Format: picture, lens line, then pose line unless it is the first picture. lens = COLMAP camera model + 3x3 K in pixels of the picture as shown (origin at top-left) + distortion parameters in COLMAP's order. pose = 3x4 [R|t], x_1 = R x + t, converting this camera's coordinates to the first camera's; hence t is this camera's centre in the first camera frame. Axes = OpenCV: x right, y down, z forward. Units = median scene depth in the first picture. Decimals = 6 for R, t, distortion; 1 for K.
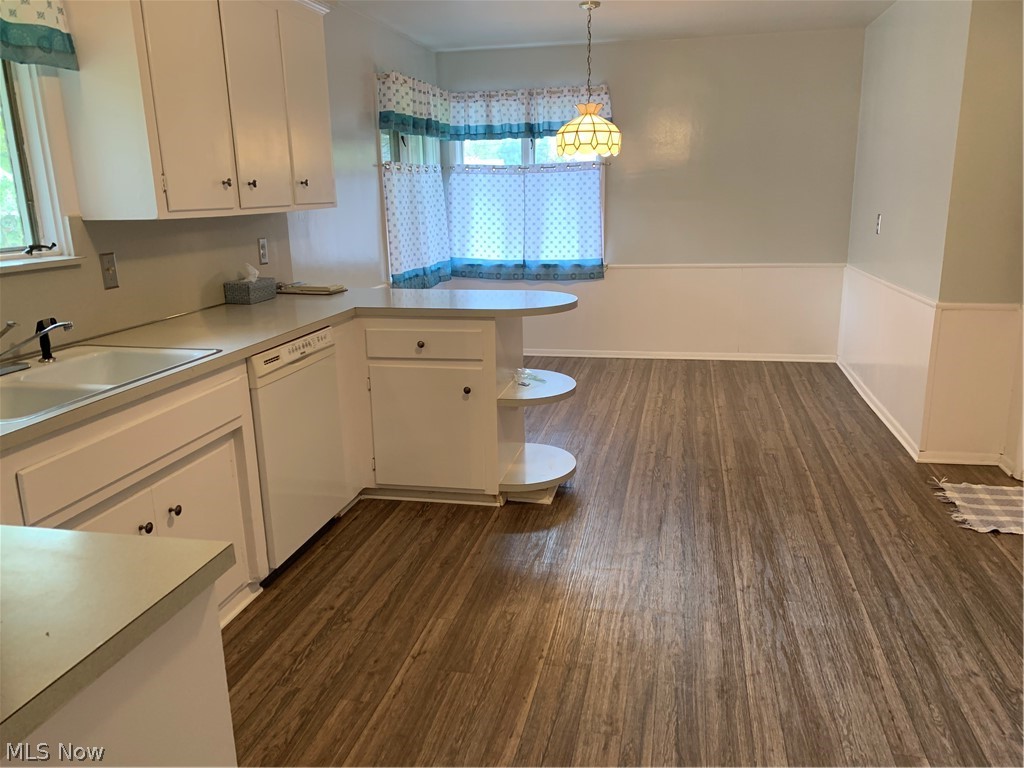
lens RADIAL K [[781.1, 0, 513.7], [0, 781.1, 386.9], [0, 0, 1]] dist [0.001724, 0.000129]
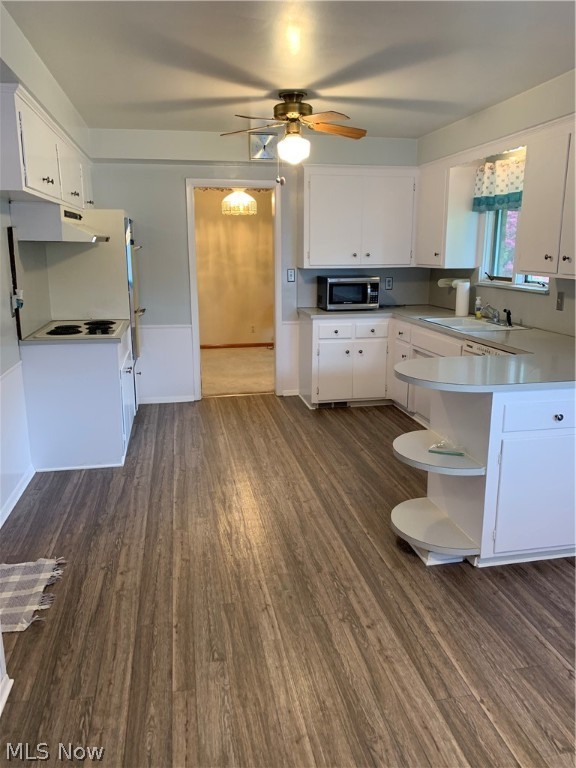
lens RADIAL K [[585.9, 0, 288.6], [0, 585.9, 381.9], [0, 0, 1]] dist [0.001724, 0.000129]
pose [[-0.920313, 0.104416, -0.376989, 0.644661], [-0.083012, 0.889638, 0.449058, -0.551482], [0.382273, 0.444569, -0.810078, 1.957625]]
